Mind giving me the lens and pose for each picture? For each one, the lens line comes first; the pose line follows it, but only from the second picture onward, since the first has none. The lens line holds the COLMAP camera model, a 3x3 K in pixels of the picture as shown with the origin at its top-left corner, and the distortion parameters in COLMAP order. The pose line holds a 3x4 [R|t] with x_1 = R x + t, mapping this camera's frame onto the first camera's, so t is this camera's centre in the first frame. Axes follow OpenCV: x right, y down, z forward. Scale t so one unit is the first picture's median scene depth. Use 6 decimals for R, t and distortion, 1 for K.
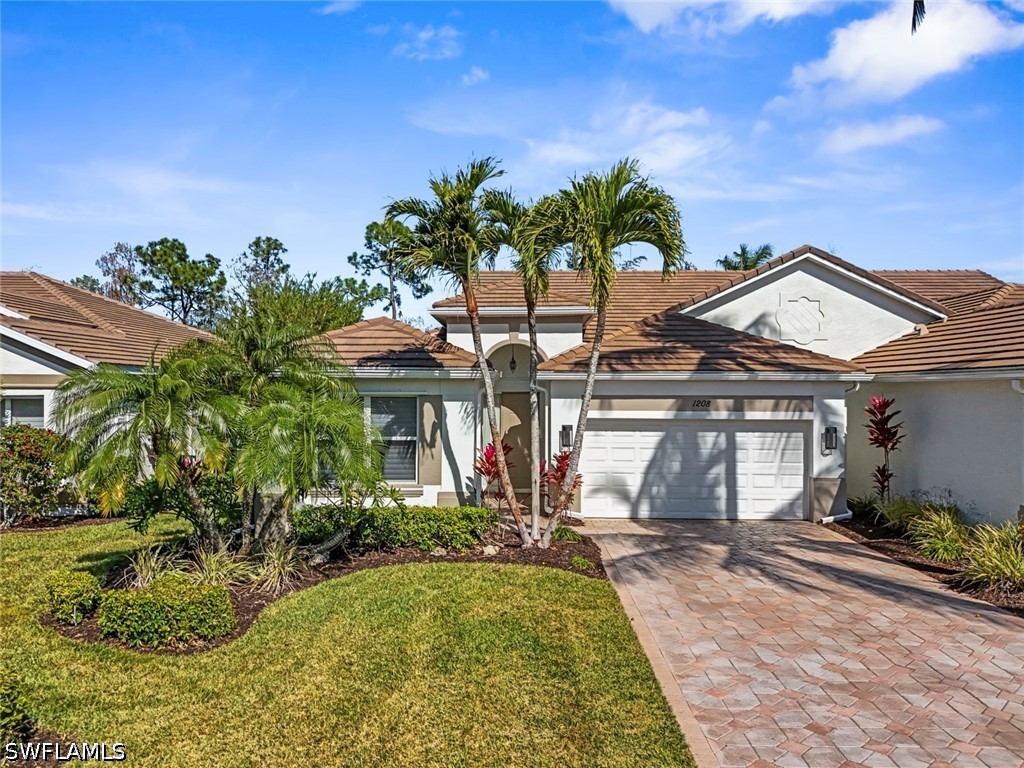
lens RADIAL K [[774.8, 0, 512.0], [0, 774.8, 384.0], [0, 0, 1]] dist [0.037338, -0.006024]
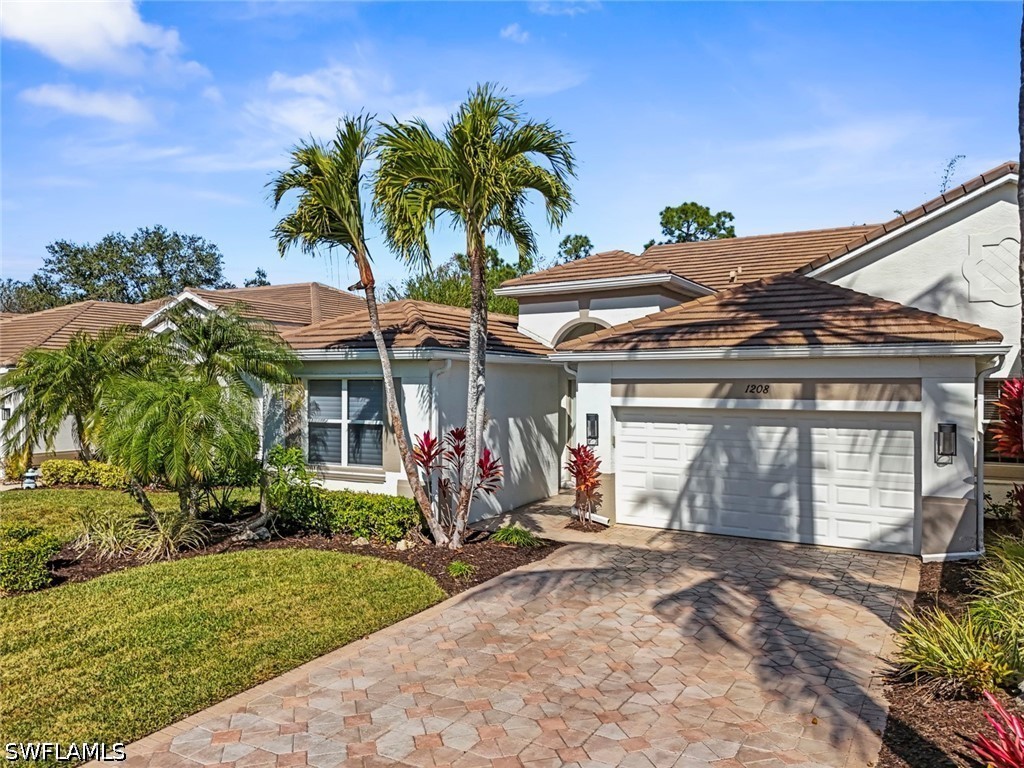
lens RADIAL K [[774.8, 0, 512.0], [0, 774.8, 384.0], [0, 0, 1]] dist [0.037338, -0.006024]
pose [[0.863585, -0.002010, -0.504200, 0.424072], [0.004601, 0.999982, 0.003894, 0.016132], [0.504183, -0.005683, 0.863578, 0.212303]]
